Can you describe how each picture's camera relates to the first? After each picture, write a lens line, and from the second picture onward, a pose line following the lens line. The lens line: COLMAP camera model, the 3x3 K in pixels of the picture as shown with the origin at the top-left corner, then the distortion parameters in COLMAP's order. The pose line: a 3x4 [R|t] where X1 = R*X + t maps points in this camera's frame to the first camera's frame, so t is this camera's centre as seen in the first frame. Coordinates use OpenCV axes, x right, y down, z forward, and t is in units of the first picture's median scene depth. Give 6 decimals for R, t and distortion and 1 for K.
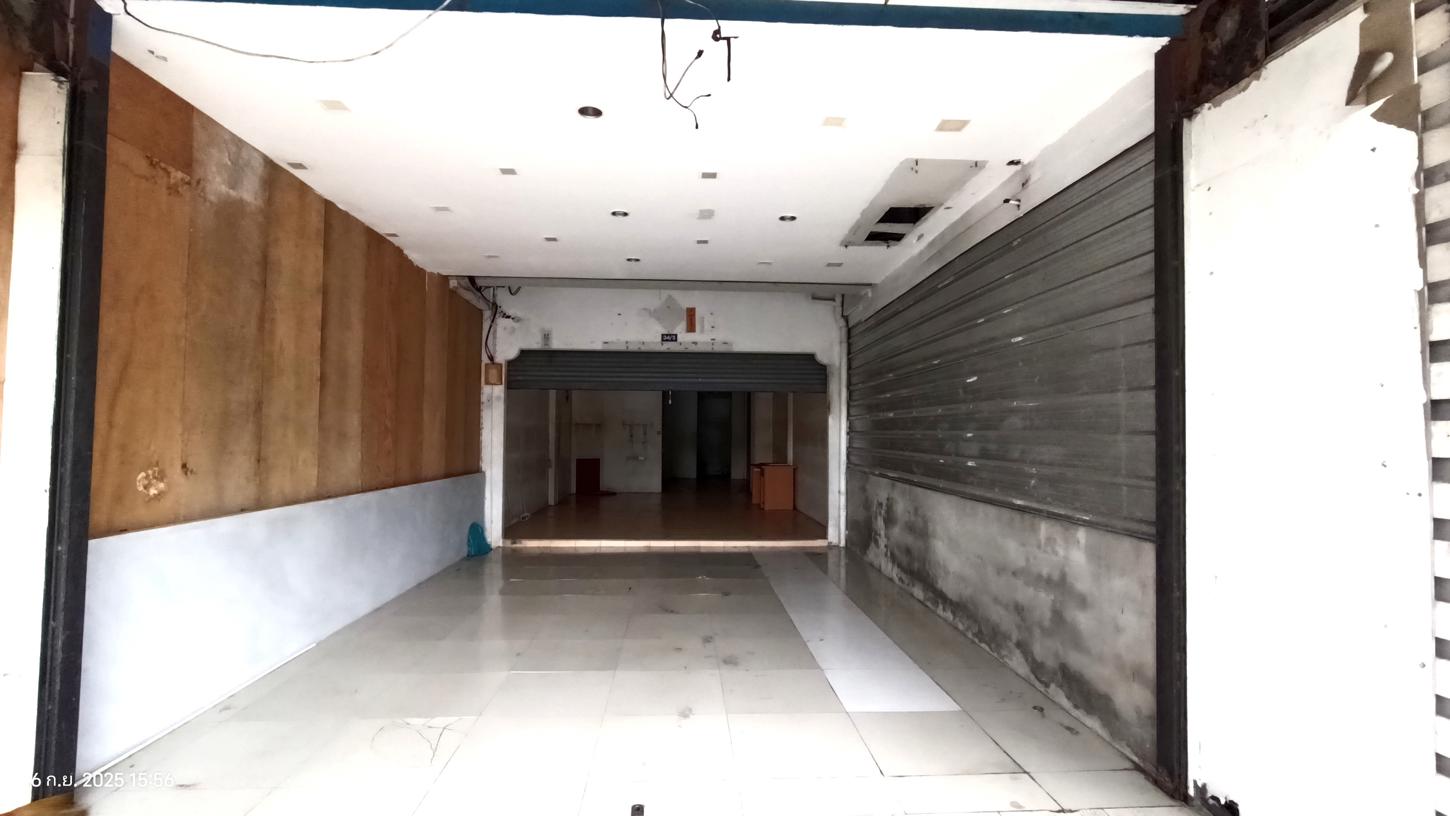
lens RADIAL K [[662.4, 0, 725.6], [0, 662.4, 412.6], [0, 0, 1]] dist [-0.029065, 0.014362]
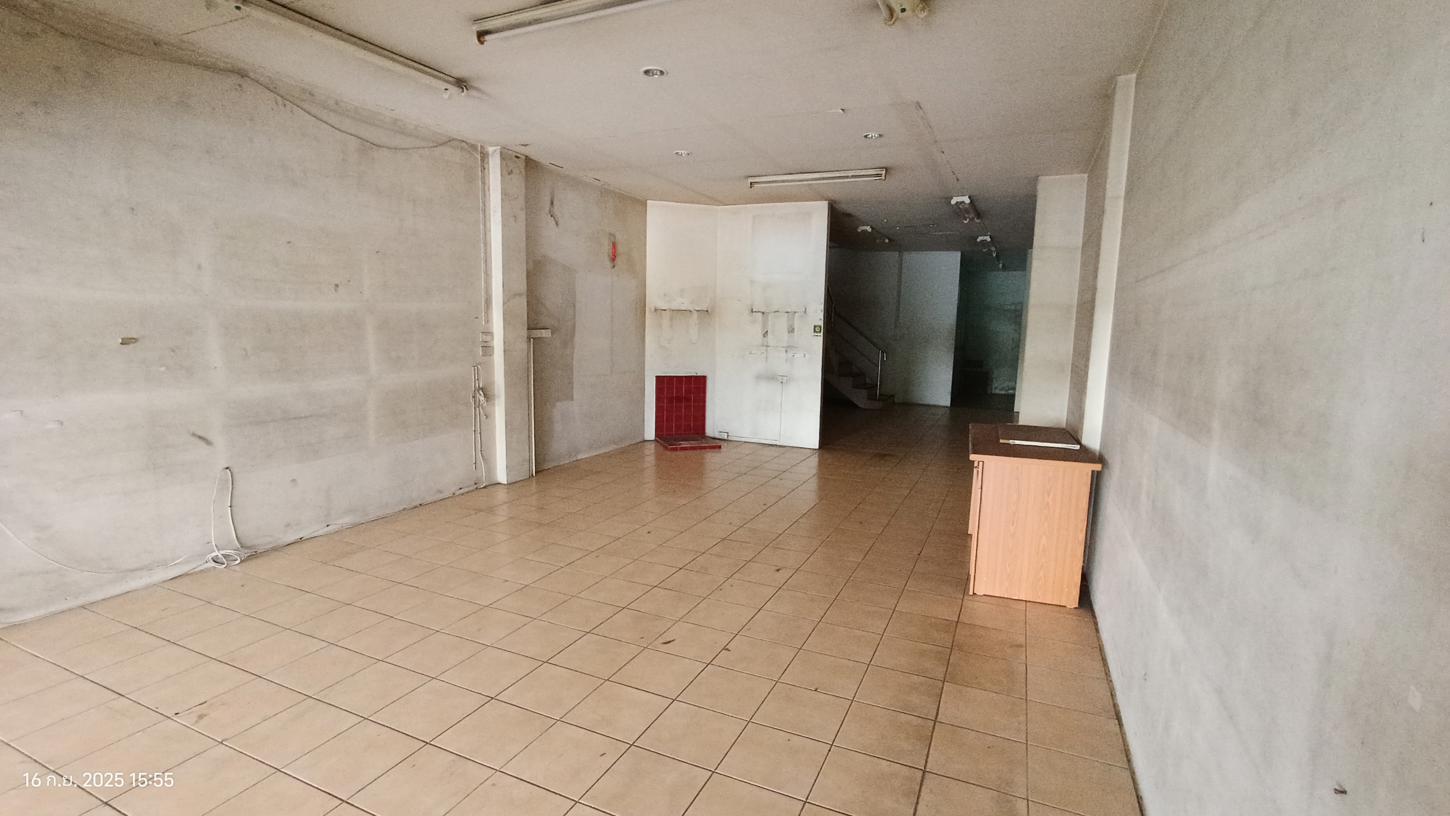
lens RADIAL K [[662.4, 0, 712.9], [0, 662.4, 413.4], [0, 0, 1]] dist [-0.029065, 0.014362]
pose [[0.875999, 0.075375, -0.476387, 0.069177], [0.003958, 0.986556, 0.163374, 0.012108], [0.482297, -0.145000, 0.863924, 0.537953]]
